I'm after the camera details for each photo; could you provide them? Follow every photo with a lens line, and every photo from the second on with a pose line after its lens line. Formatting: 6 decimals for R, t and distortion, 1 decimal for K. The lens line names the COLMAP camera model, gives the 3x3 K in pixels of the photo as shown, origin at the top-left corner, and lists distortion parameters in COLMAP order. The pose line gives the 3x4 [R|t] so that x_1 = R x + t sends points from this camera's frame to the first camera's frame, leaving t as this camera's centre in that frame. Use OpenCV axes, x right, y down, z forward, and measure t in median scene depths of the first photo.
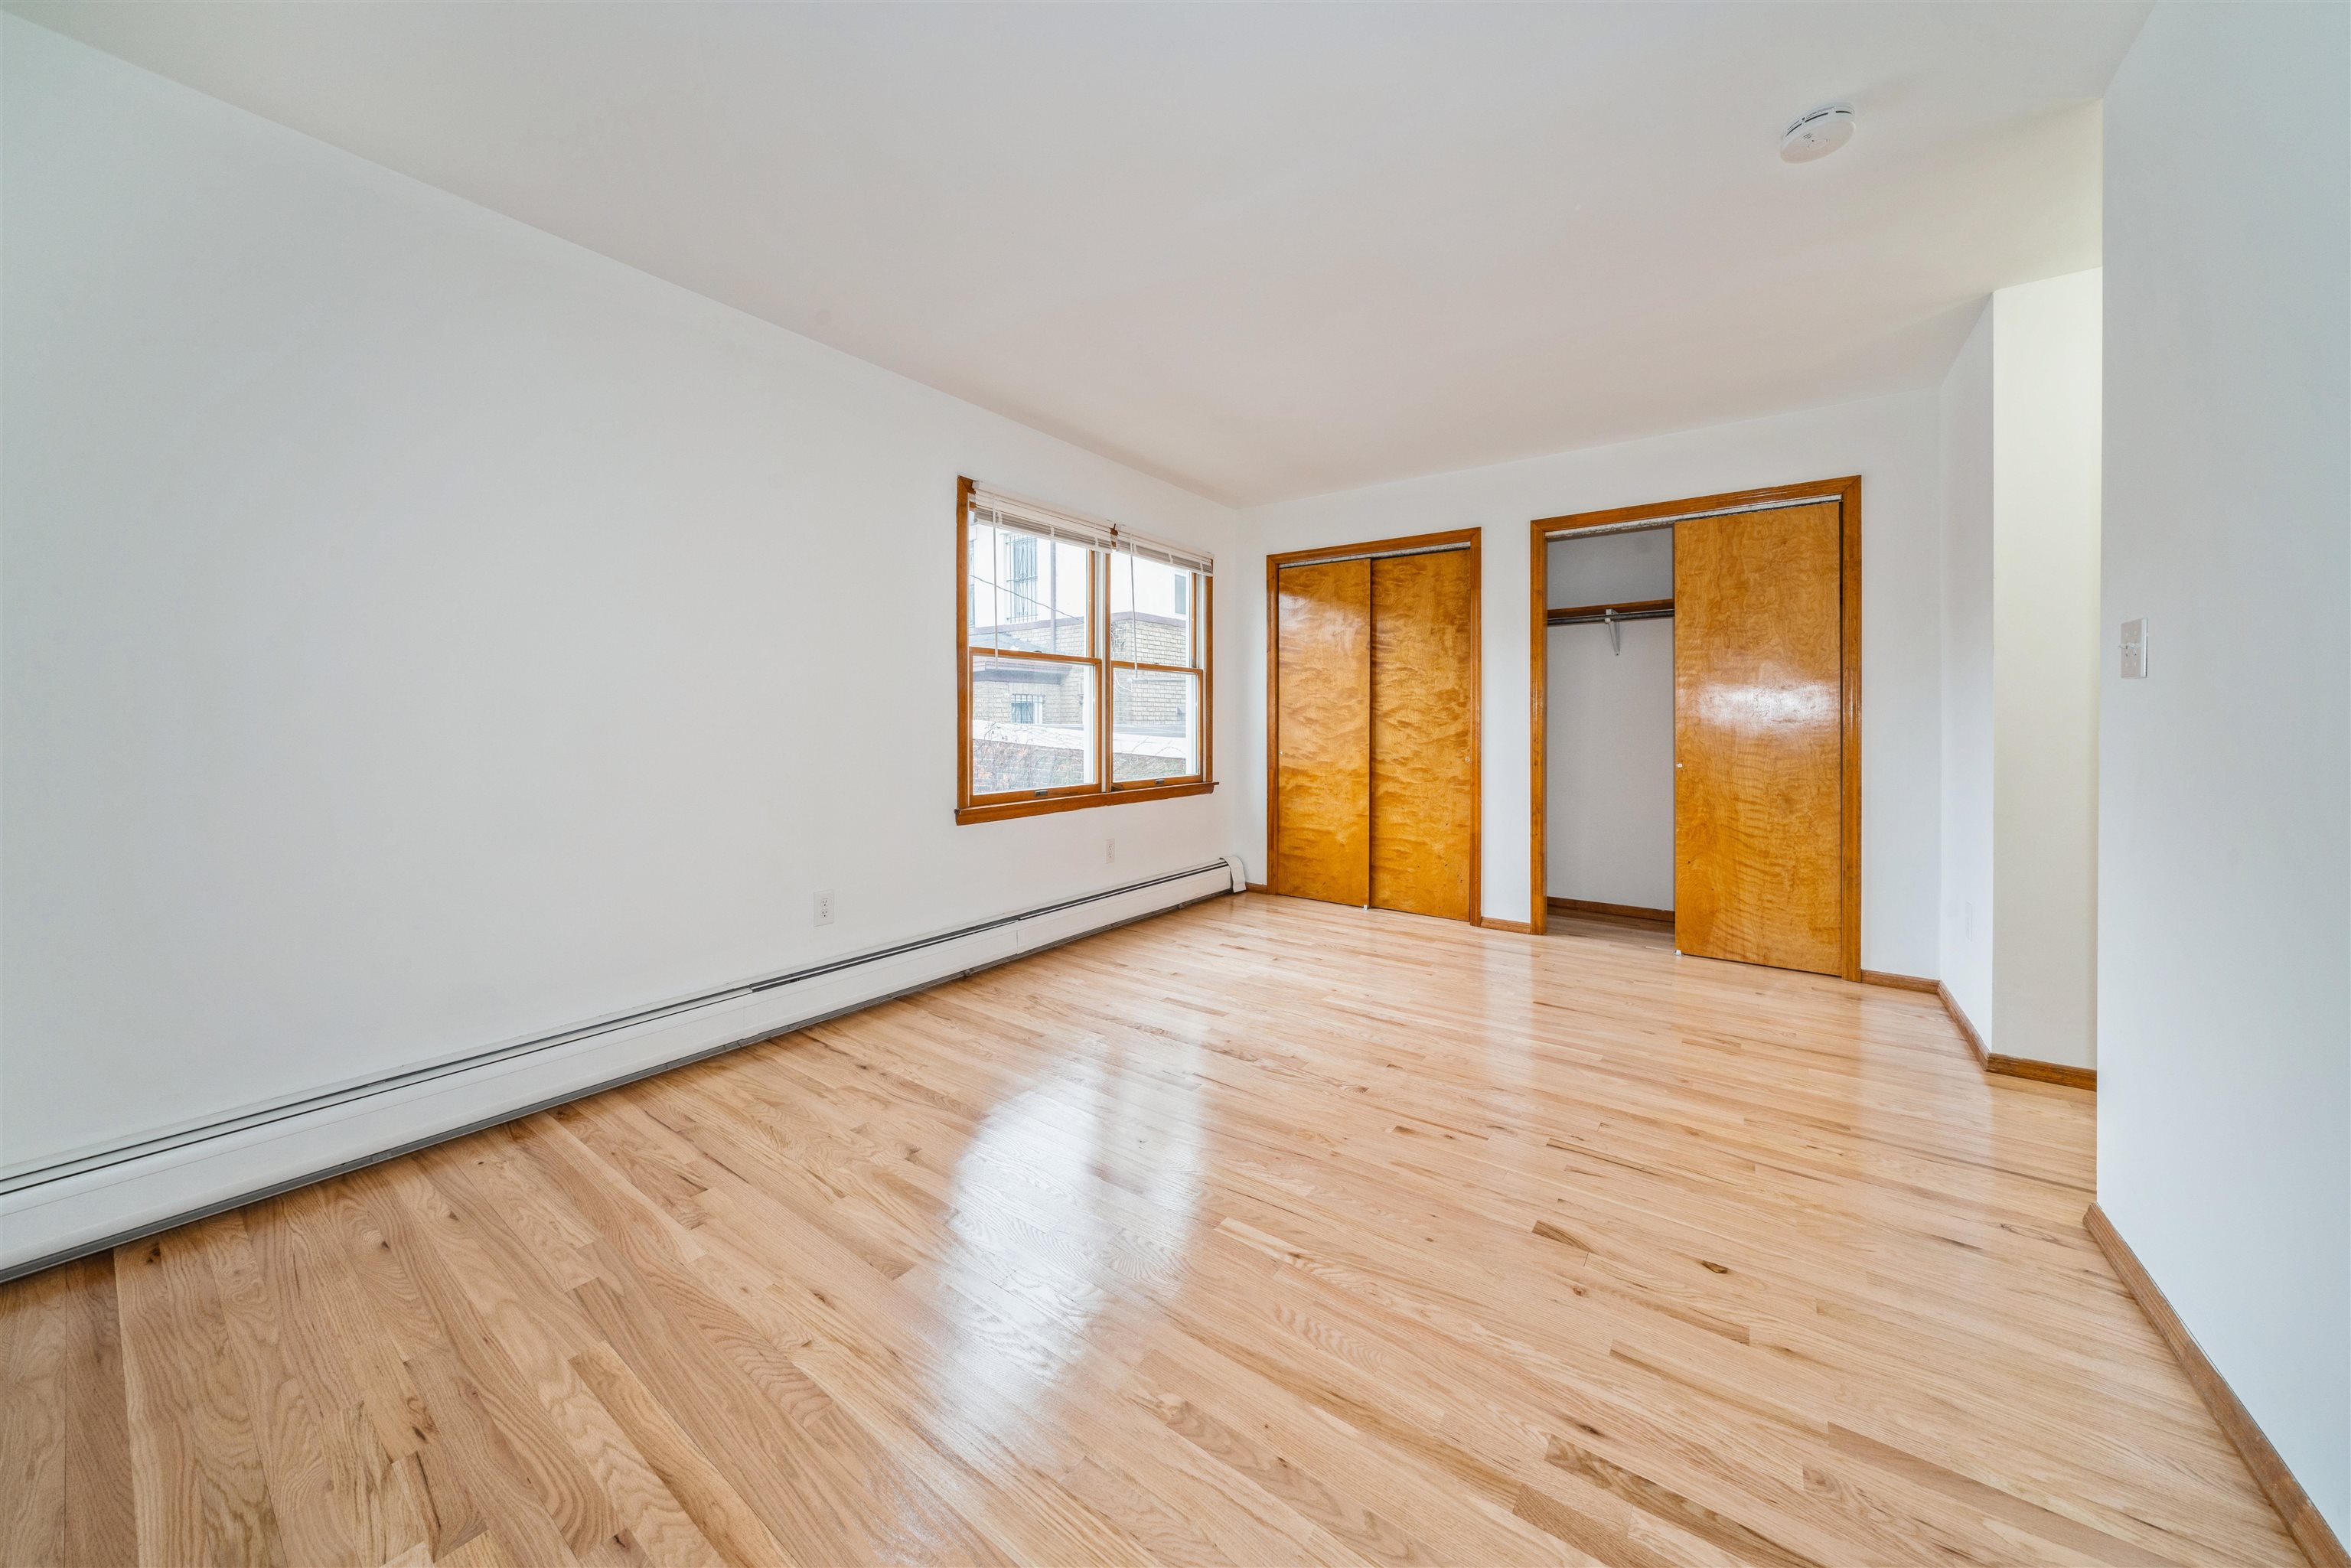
lens RADIAL K [[798.8, 0, 1144.8], [0, 798.8, 730.0], [0, 0, 1]] dist [-0.001836, 0.000223]
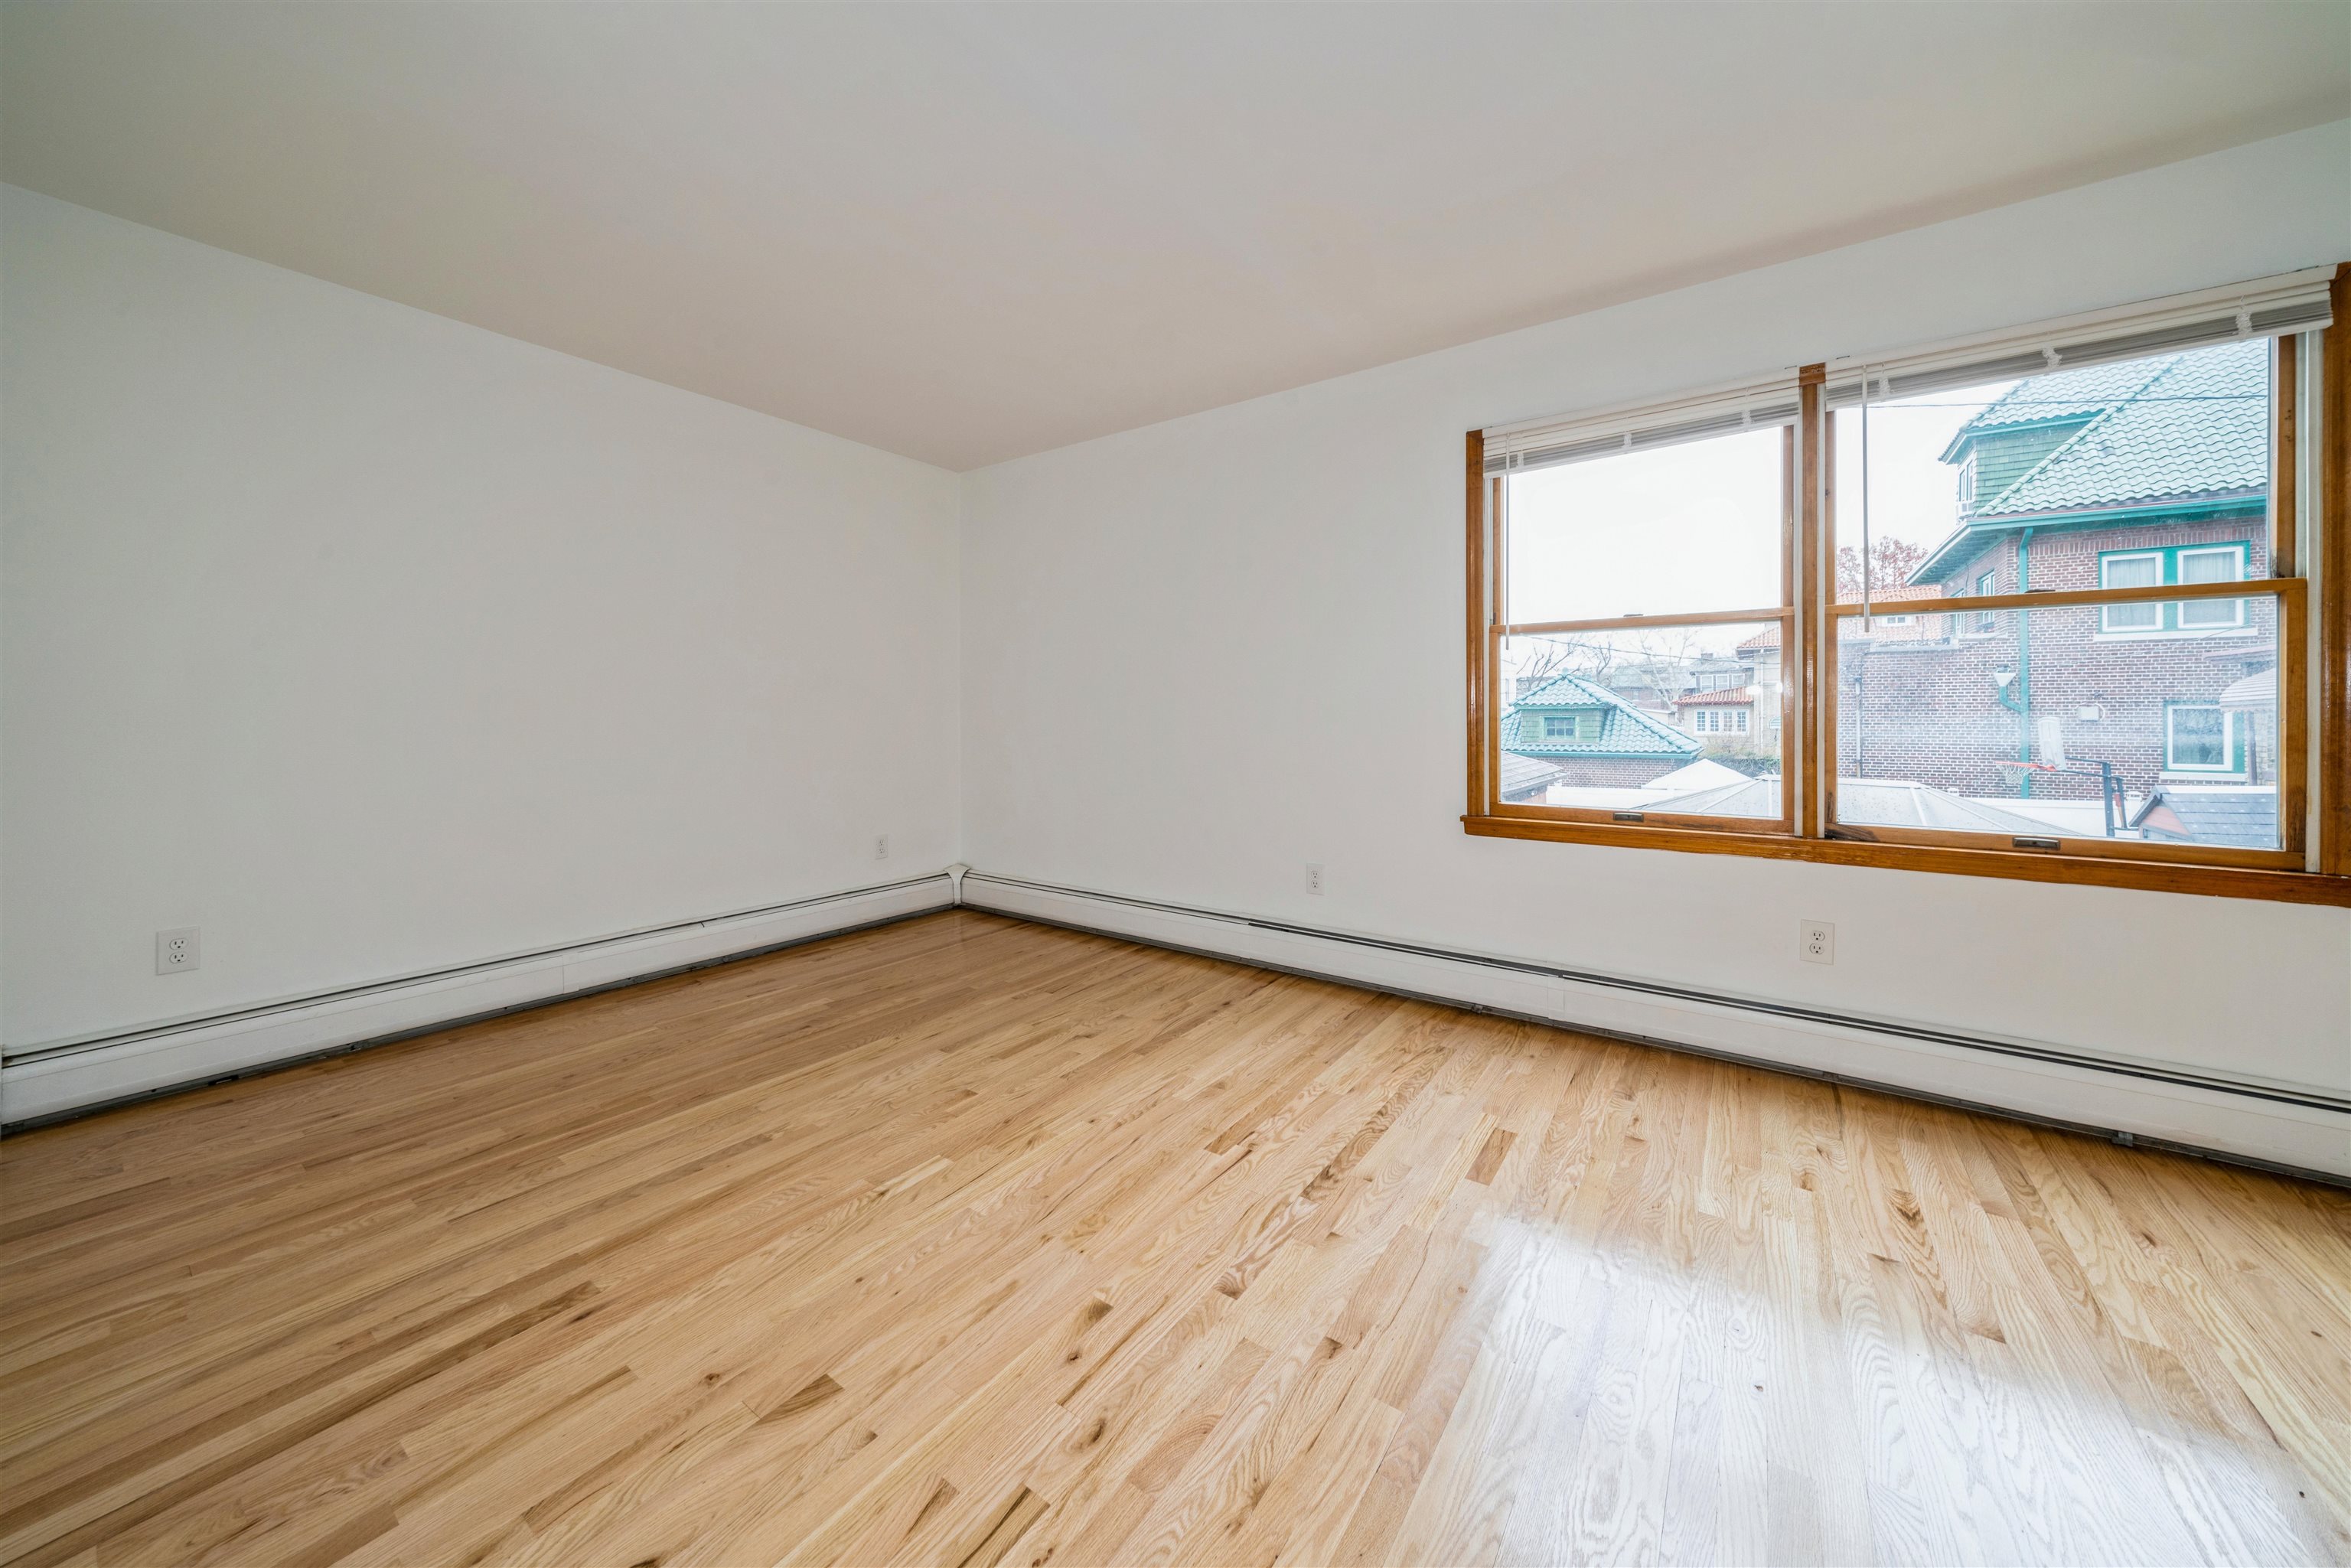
lens RADIAL K [[798.8, 0, 1156.9], [0, 798.8, 708.6], [0, 0, 1]] dist [-0.001836, 0.000223]
pose [[0.044983, -0.010735, -0.998930, 1.274151], [-0.013437, 0.999845, -0.011350, -0.003494], [0.998897, 0.013933, 0.044832, 1.278493]]
